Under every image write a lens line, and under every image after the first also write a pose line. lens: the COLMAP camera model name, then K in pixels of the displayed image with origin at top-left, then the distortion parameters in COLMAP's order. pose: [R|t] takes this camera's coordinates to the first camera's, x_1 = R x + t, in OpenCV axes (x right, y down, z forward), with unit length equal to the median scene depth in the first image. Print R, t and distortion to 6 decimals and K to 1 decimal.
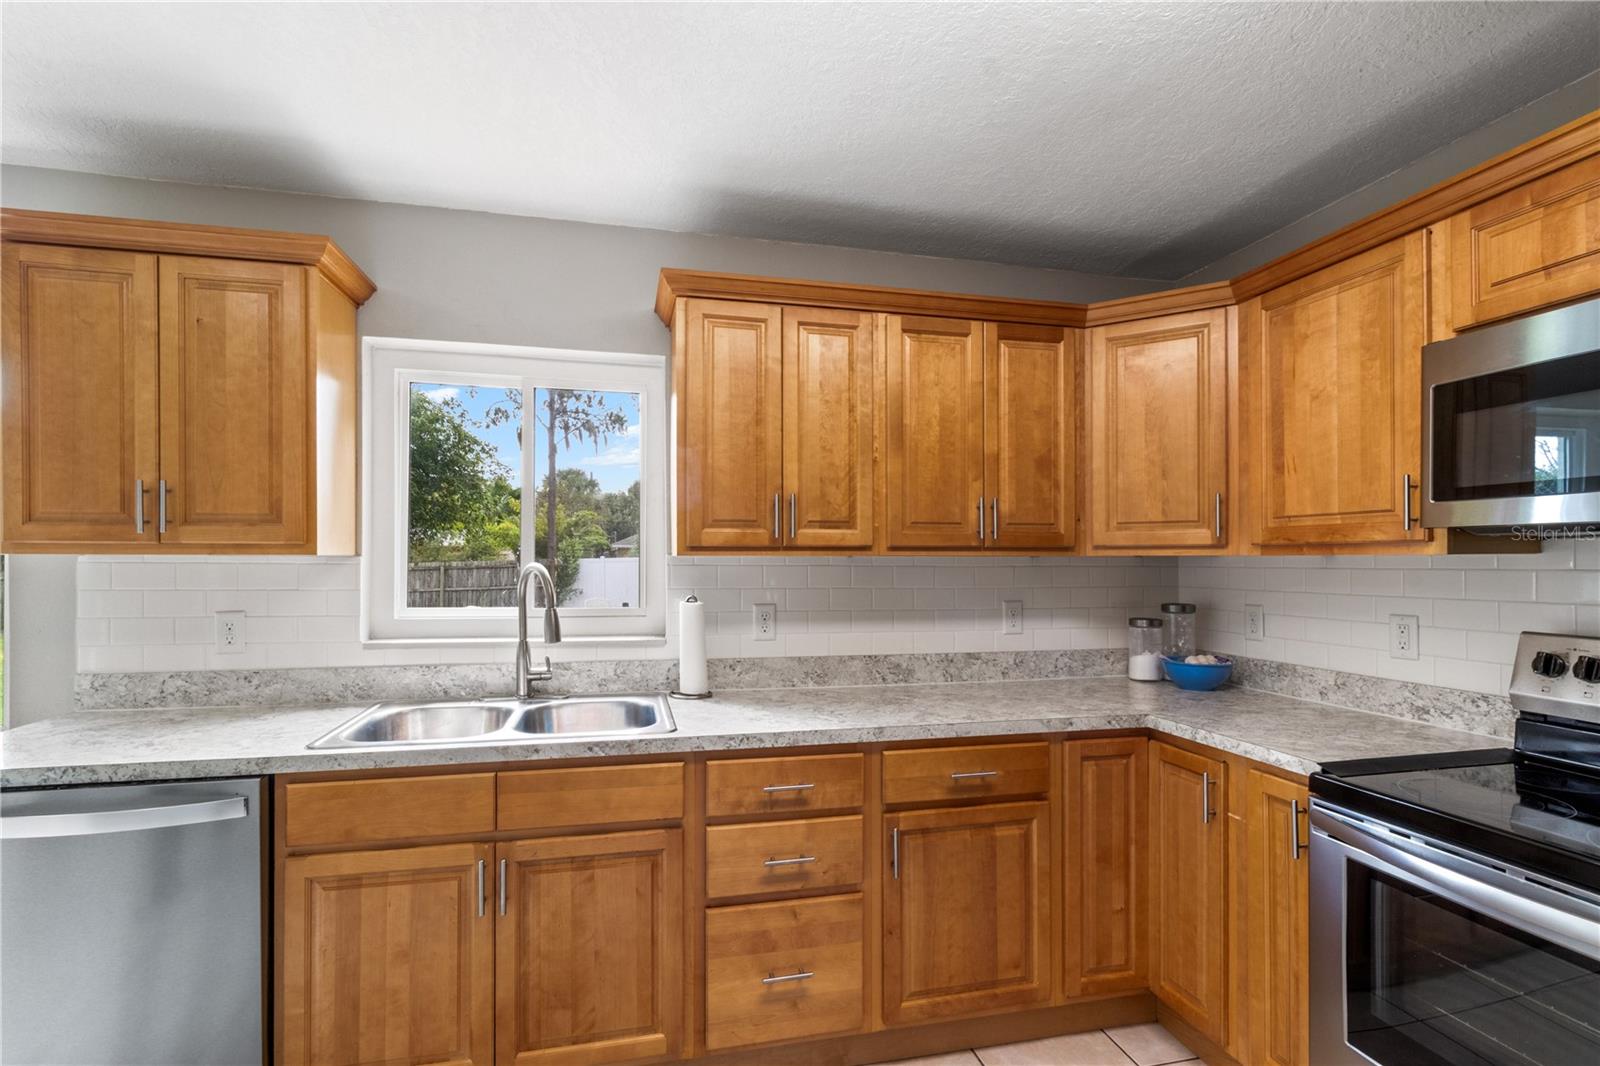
lens RADIAL K [[766.9, 0, 799.1], [0, 766.9, 567.3], [0, 0, 1]] dist [0.000681, 0.000962]
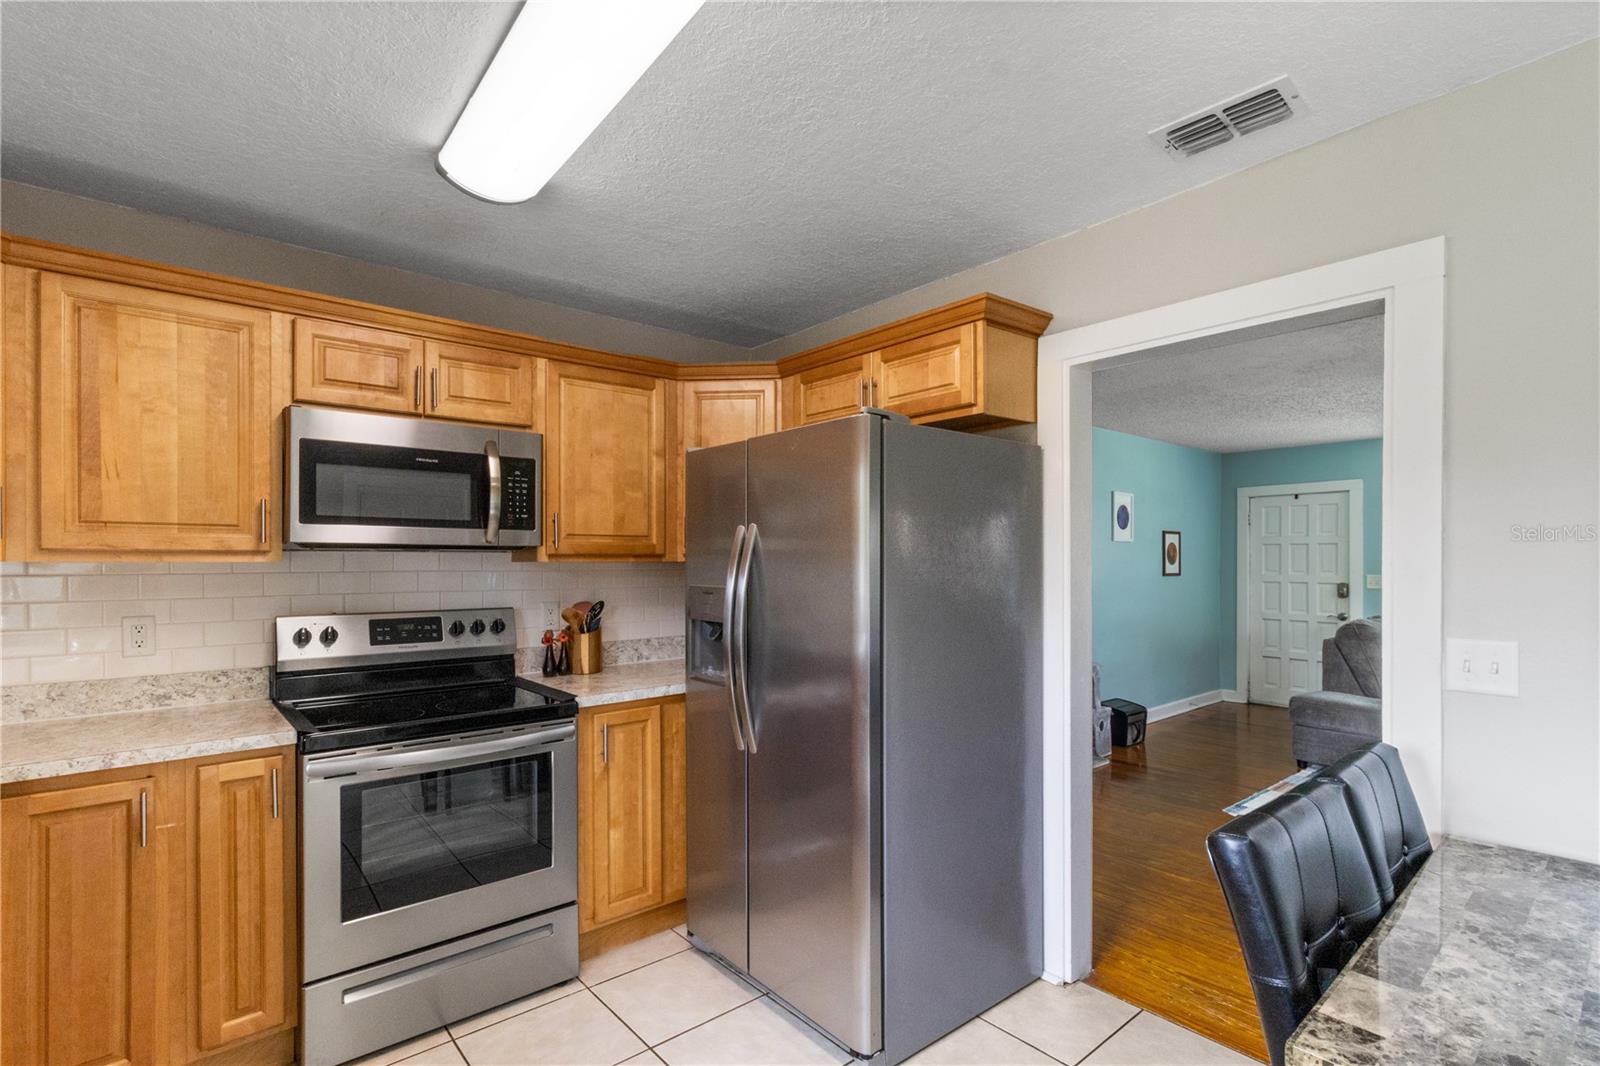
lens RADIAL K [[750.1, 0, 804.3], [0, 750.1, 566.9], [0, 0, 1]] dist [0.002333, 0.000131]
pose [[-0.458528, -0.003108, 0.888675, -0.610887], [0.010820, 0.999900, 0.009080, -0.008089], [-0.888614, 0.013779, -0.458449, 0.648035]]
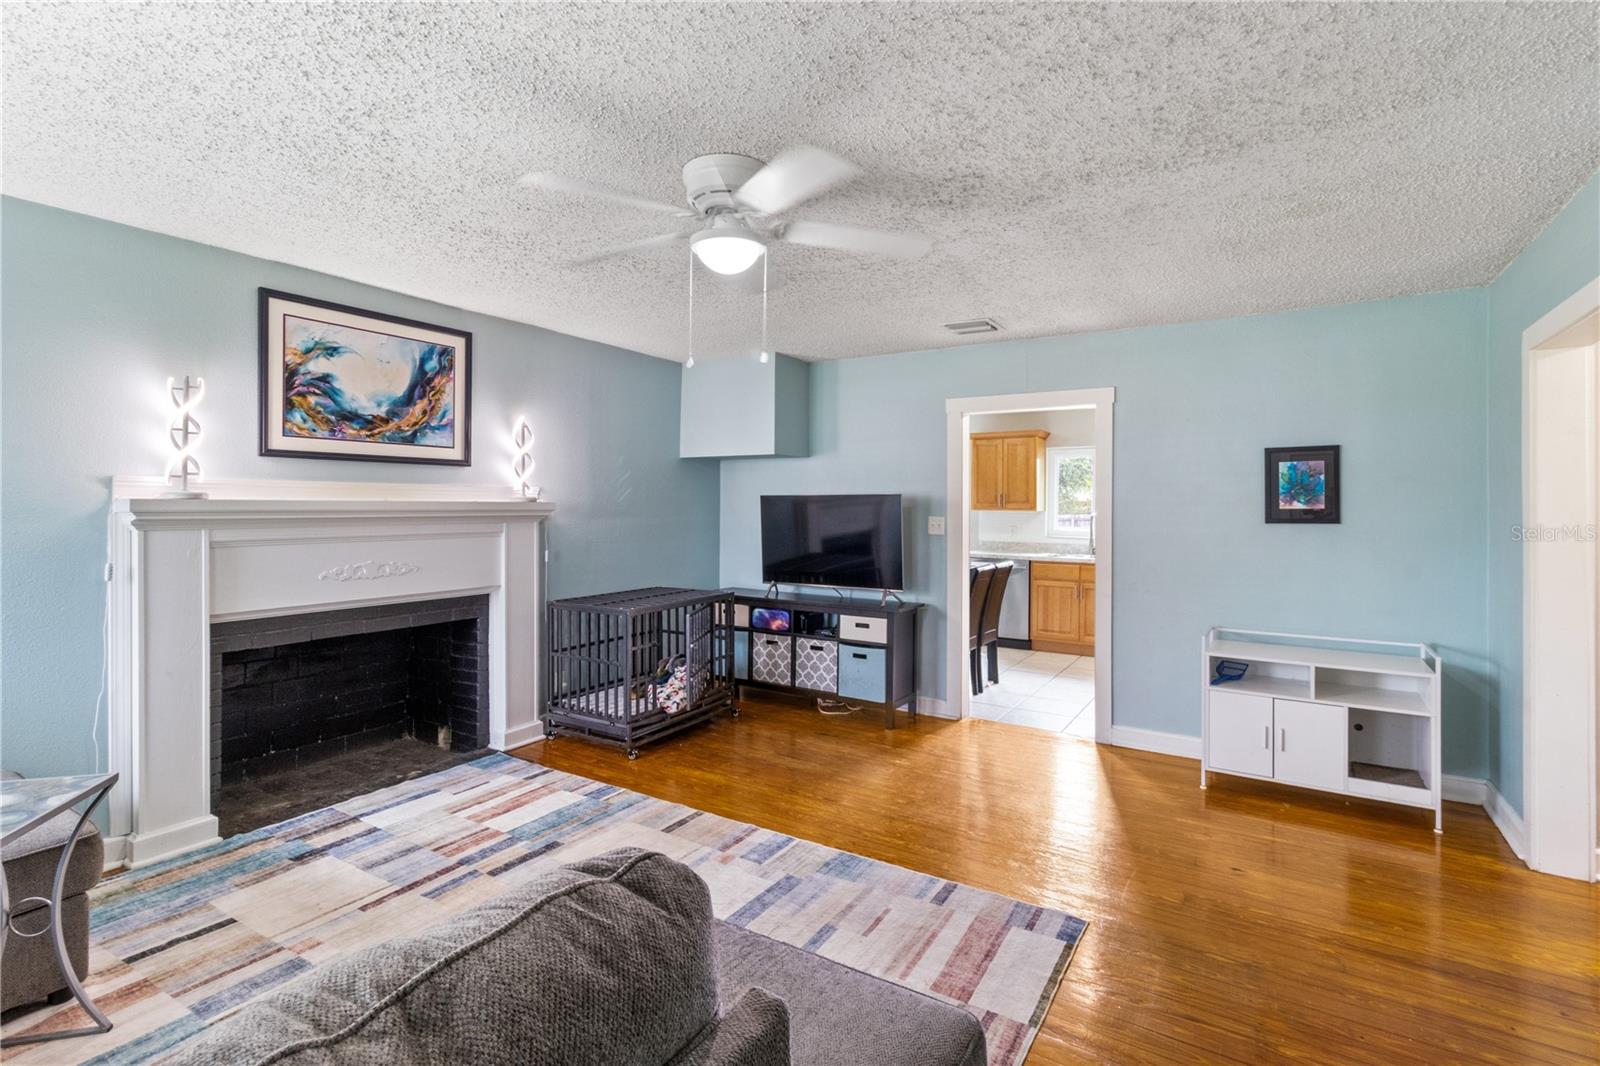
lens RADIAL K [[745.0, 0, 801.8], [0, 745.0, 512.1], [0, 0, 1]] dist [0.001017, 0.000441]
pose [[0.707149, 0.004818, -0.707048, 1.110669], [-0.011715, 0.999919, -0.004903, 0.021544], [0.706967, 0.011750, 0.707149, -2.328525]]
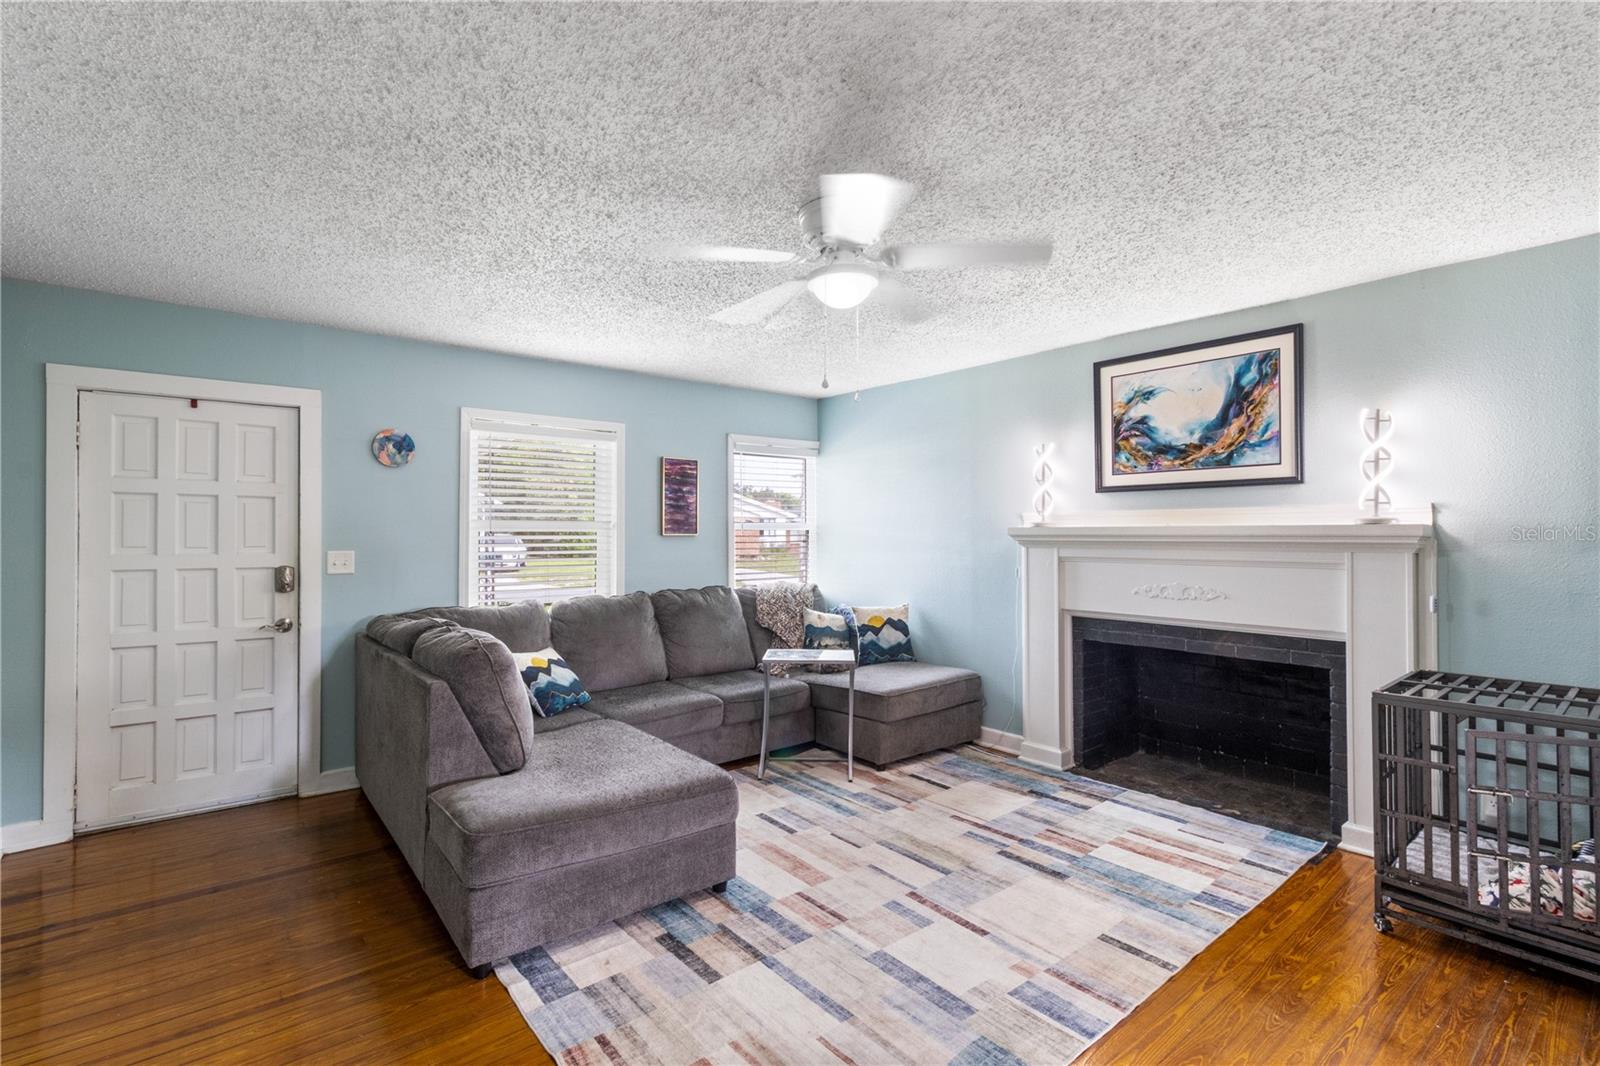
lens RADIAL K [[744.9, 0, 802.1], [0, 744.9, 526.8], [0, 0, 1]] dist [0.001441, 0.000823]
pose [[-0.894612, -0.004026, -0.446825, 0.834152], [-0.007261, 0.999958, 0.005528, -0.001863], [0.446784, 0.008190, -0.894604, -0.637963]]
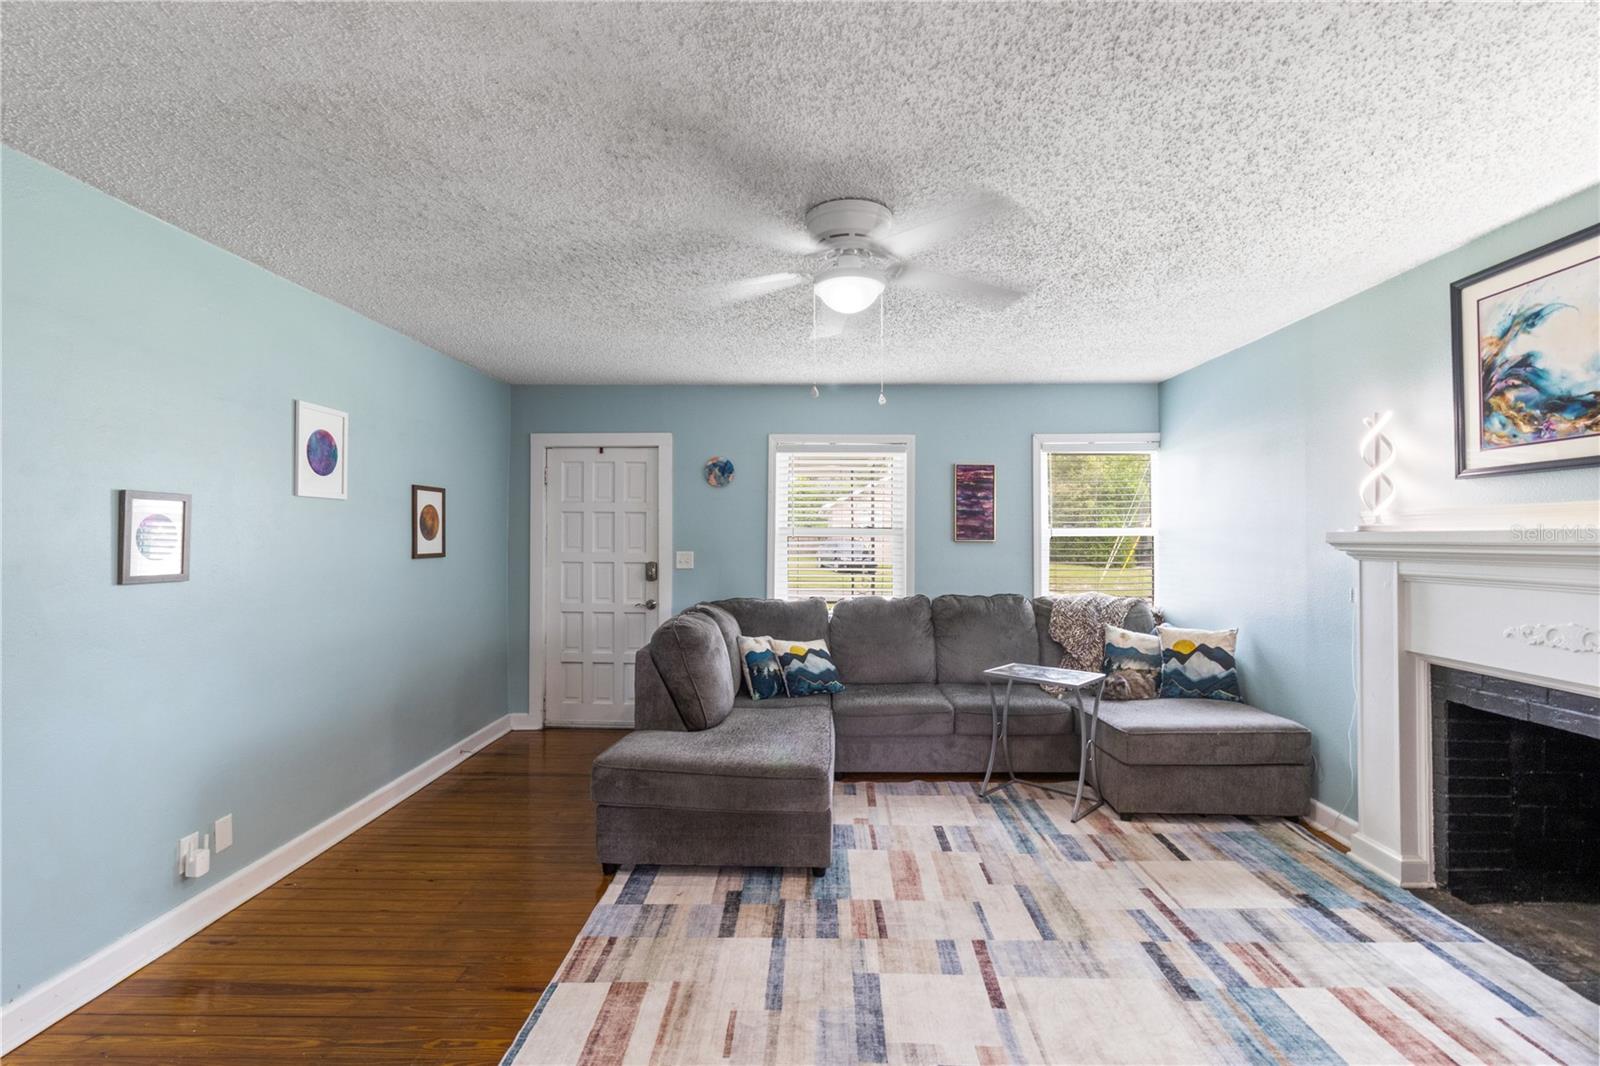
lens RADIAL K [[740.9, 0, 802.4], [0, 740.9, 532.0], [0, 0, 1]] dist [0.001185, 0.000366]
pose [[-0.969713, -0.000618, 0.244246, 0.056413], [0.001154, 0.999974, 0.007111, -0.005428], [-0.244244, 0.007178, -0.969687, -0.521705]]
